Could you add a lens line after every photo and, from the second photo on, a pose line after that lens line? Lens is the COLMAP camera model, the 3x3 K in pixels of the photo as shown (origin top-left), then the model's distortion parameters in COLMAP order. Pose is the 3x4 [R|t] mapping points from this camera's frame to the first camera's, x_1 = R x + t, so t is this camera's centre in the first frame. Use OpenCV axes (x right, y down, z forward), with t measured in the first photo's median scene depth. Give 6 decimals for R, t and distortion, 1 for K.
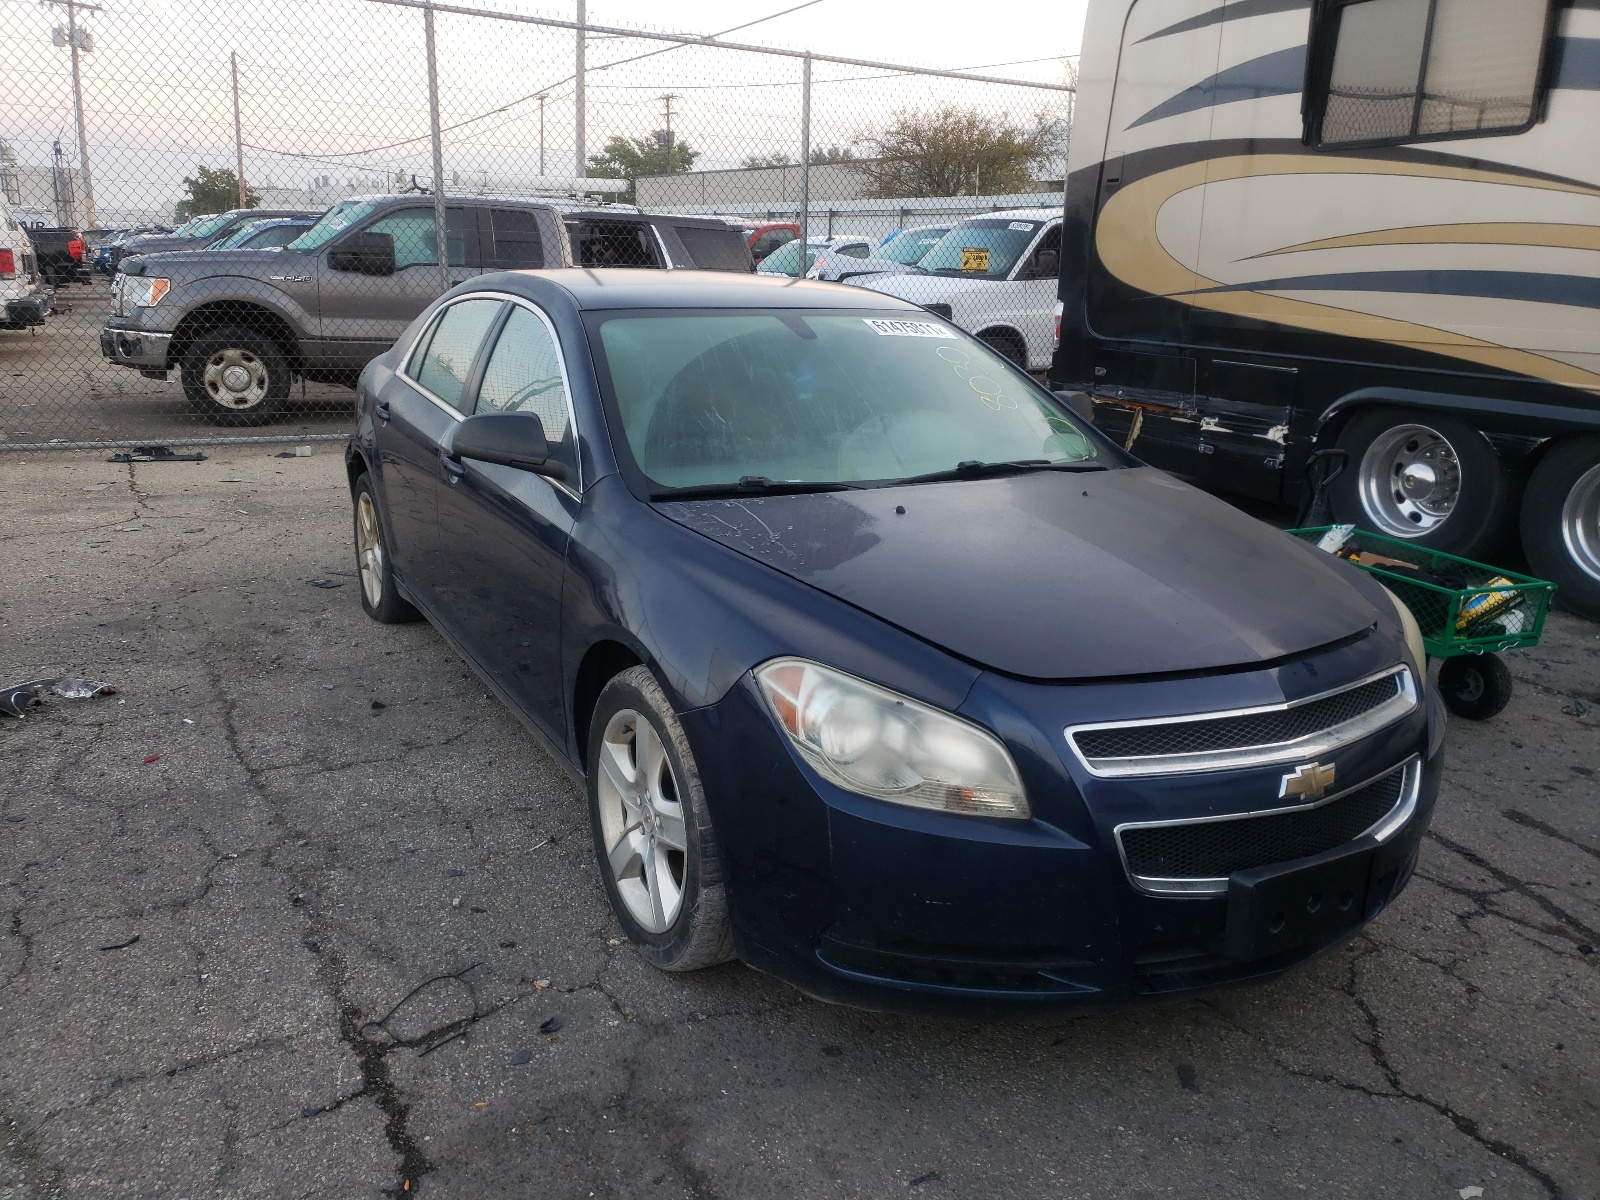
lens RADIAL K [[1201.8, 0, 796.8], [0, 1201.8, 610.6], [0, 0, 1]] dist [0.037621, -0.029292]
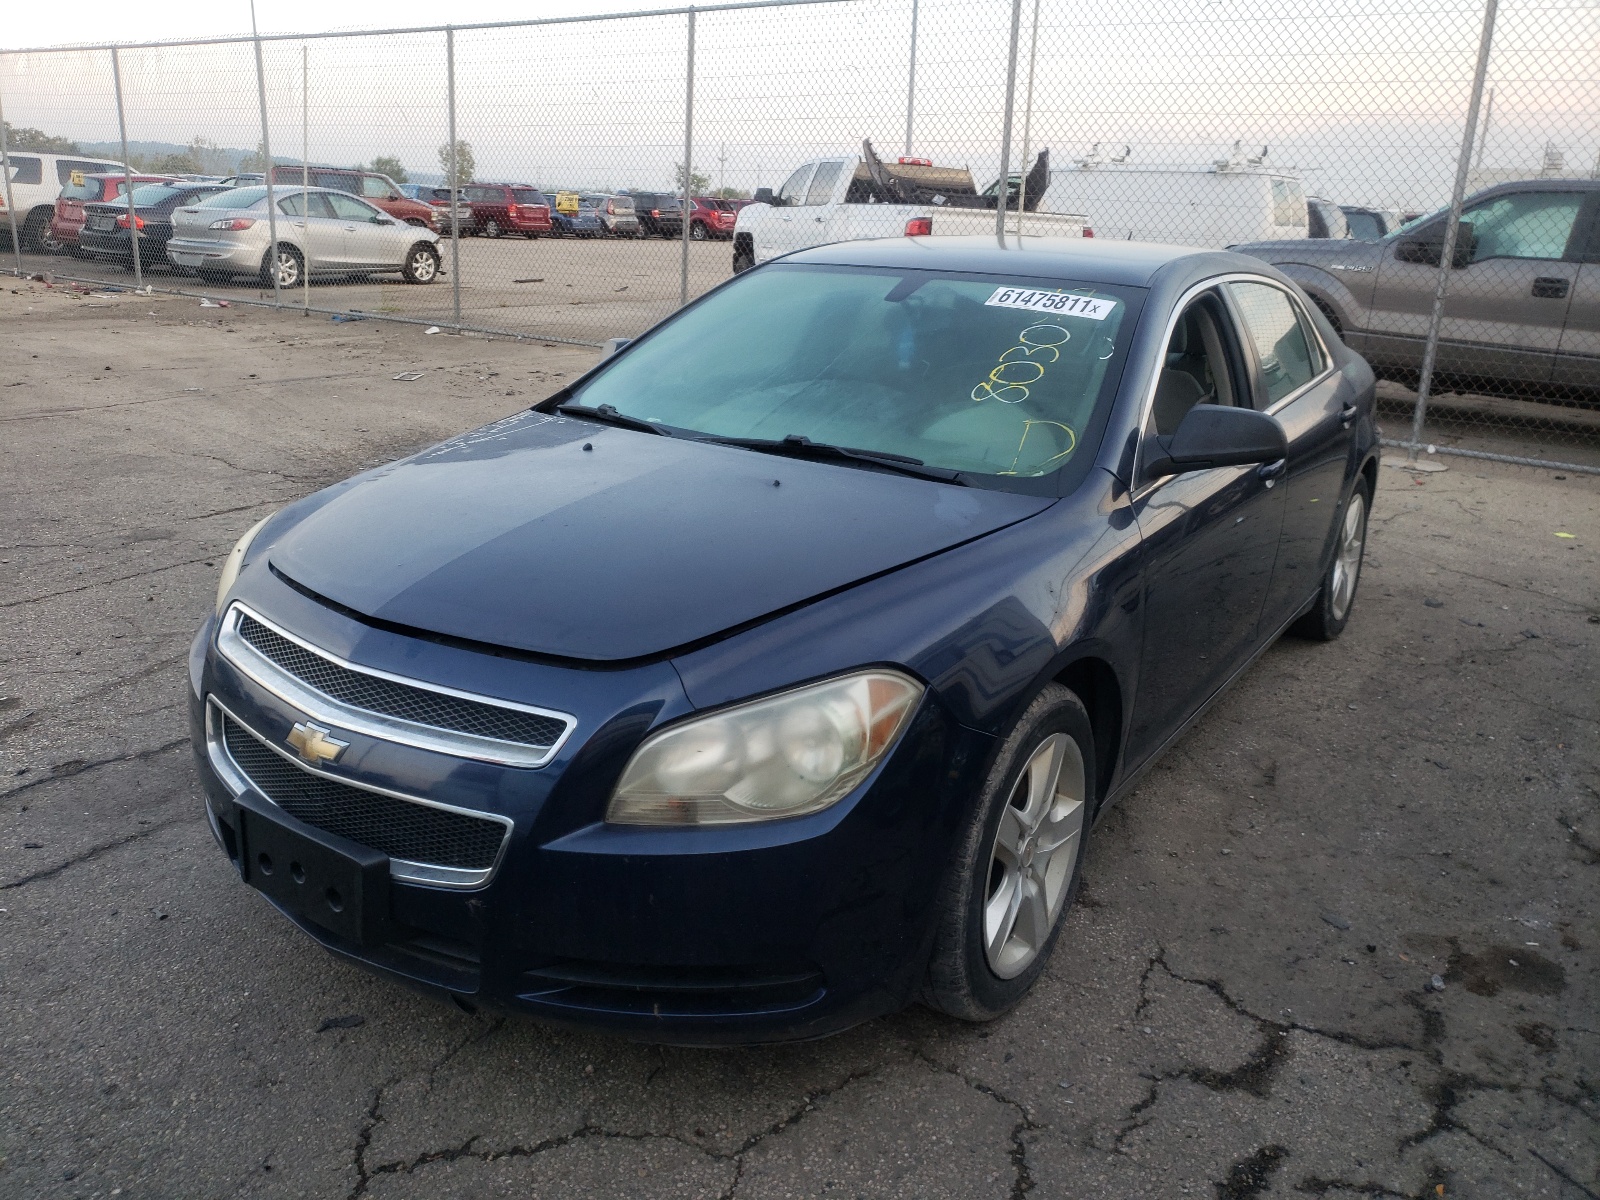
lens RADIAL K [[1215.8, 0, 800.1], [0, 1215.8, 592.5], [0, 0, 1]] dist [0.012571, -0.006820]
pose [[0.414093, 0.264198, -0.871049, 0.321998], [-0.282861, 0.946922, 0.152740, -0.051467], [0.865168, 0.183137, 0.466845, 0.203681]]
